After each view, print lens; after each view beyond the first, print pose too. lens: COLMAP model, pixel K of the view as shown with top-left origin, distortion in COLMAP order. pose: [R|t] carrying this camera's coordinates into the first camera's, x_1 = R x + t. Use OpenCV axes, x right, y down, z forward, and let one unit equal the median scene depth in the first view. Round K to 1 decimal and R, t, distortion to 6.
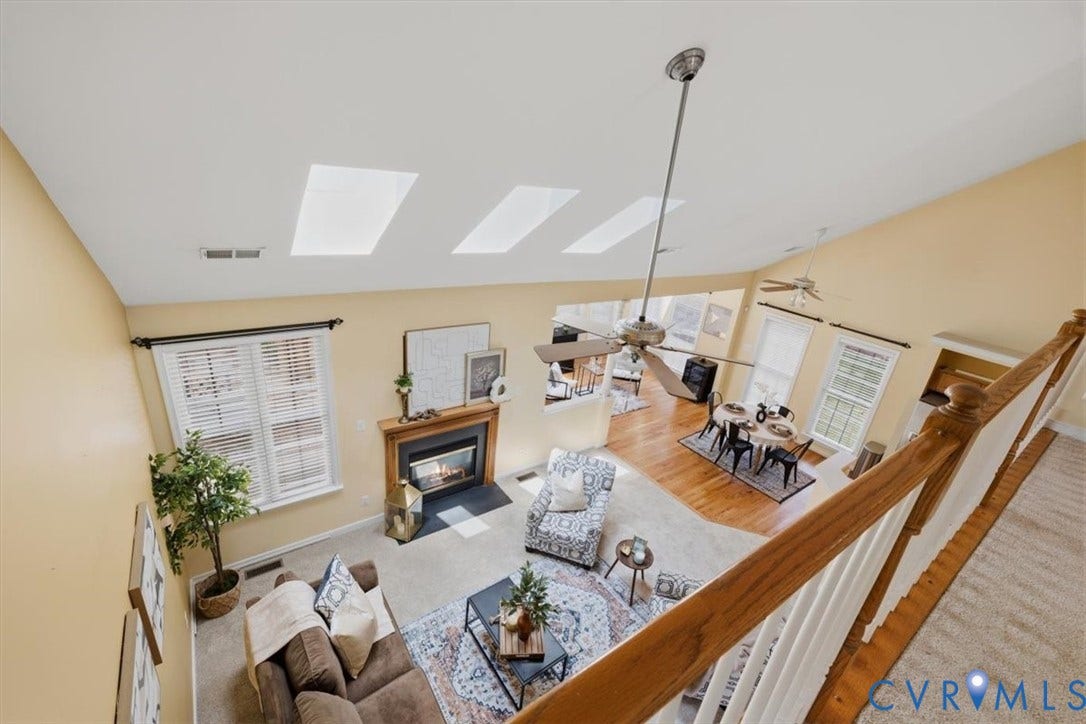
lens RADIAL K [[461.3, 0, 541.9], [0, 461.3, 353.3], [0, 0, 1]] dist [0.000369, 0.000163]
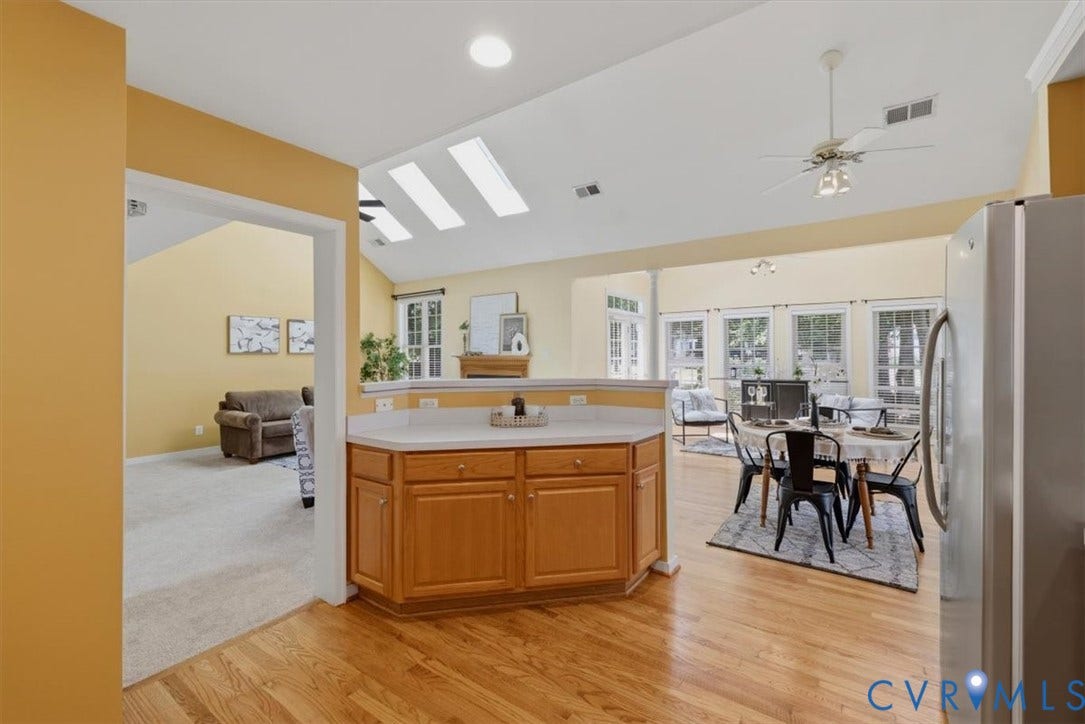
lens RADIAL K [[460.8, 0, 541.4], [0, 460.8, 353.3], [0, 0, 1]] dist [0.000369, 0.000163]
pose [[0.317512, -0.112192, -0.941594, 1.108314], [-0.313425, 0.924750, -0.215874, 0.350886], [0.894958, 0.363662, 0.258456, 0.741398]]
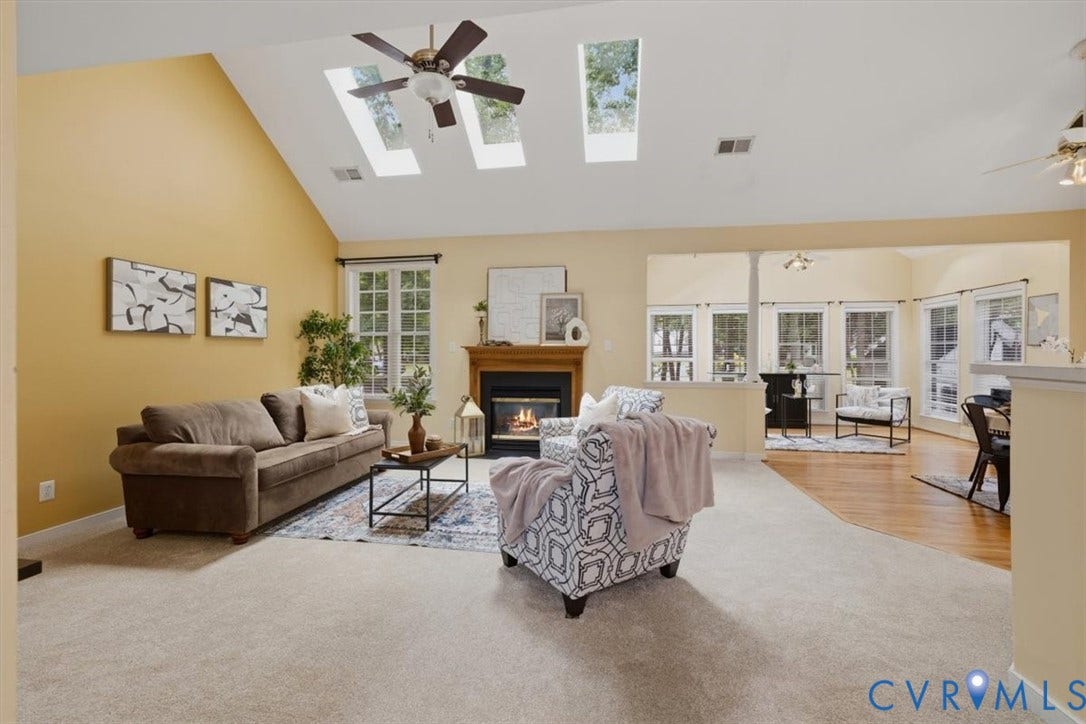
lens RADIAL K [[461.3, 0, 541.9], [0, 461.3, 353.3], [0, 0, 1]] dist [0.000369, 0.000163]
pose [[0.699256, -0.108797, -0.706544, 0.555708], [-0.194507, 0.922108, -0.334492, 0.465494], [0.687901, 0.371323, 0.623628, 0.349948]]
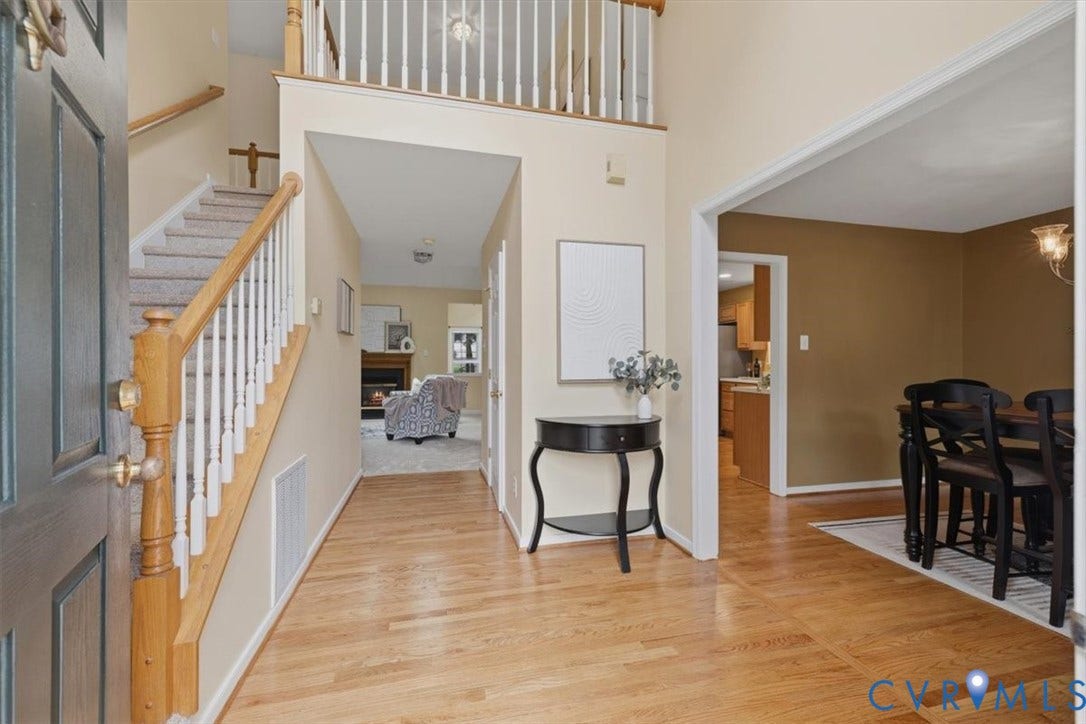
lens RADIAL K [[462.1, 0, 543.0], [0, 462.1, 362.0], [0, 0, 1]] dist [0.000601, 0.000151]
pose [[0.923370, -0.101934, -0.370132, 1.002750], [-0.049884, 0.924077, -0.378936, 0.759066], [0.380657, 0.368362, 0.848180, -0.233924]]
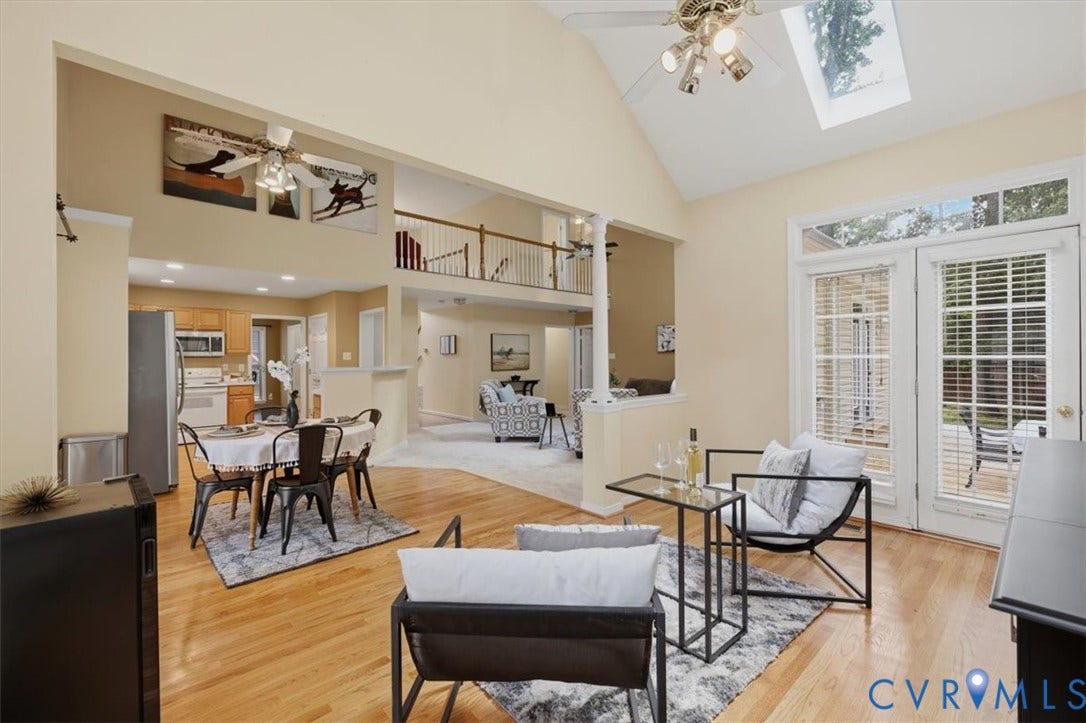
lens RADIAL K [[462.1, 0, 543.0], [0, 462.1, 361.5], [0, 0, 1]] dist [0.000601, 0.000151]
pose [[-0.988115, -0.100863, -0.115998, 0.341593], [-0.136471, 0.922911, 0.360015, -0.177968], [0.070744, 0.371567, -0.925707, 1.888185]]
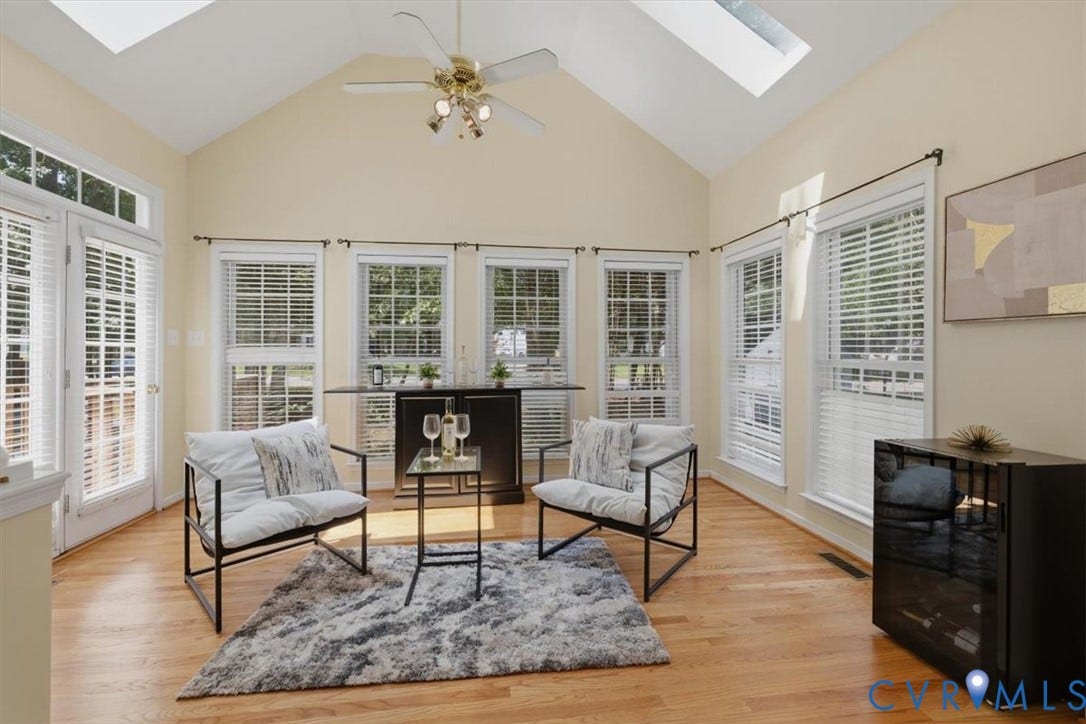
lens RADIAL K [[464.1, 0, 540.8], [0, 464.1, 349.3], [0, 0, 1]] dist [0.004294, 0.000277]
pose [[0.875806, -0.109303, -0.470124, 0.472129], [-0.087558, 0.921881, -0.377451, 0.109488], [0.474655, 0.371737, 0.797819, 1.225929]]
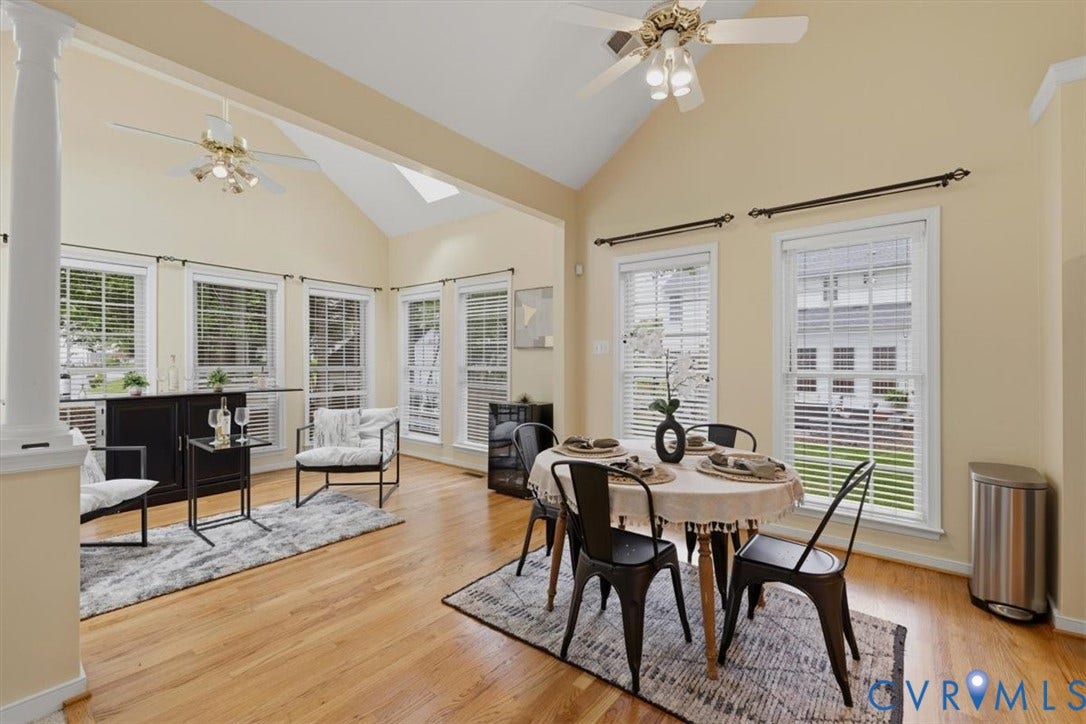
lens RADIAL K [[462.1, 0, 543.0], [0, 462.1, 362.0], [0, 0, 1]] dist [0.000601, 0.000151]
pose [[0.957712, -0.104957, 0.267904, 0.409077], [0.193288, 0.924401, -0.328819, 0.221474], [-0.213139, 0.366697, 0.905597, 0.926676]]
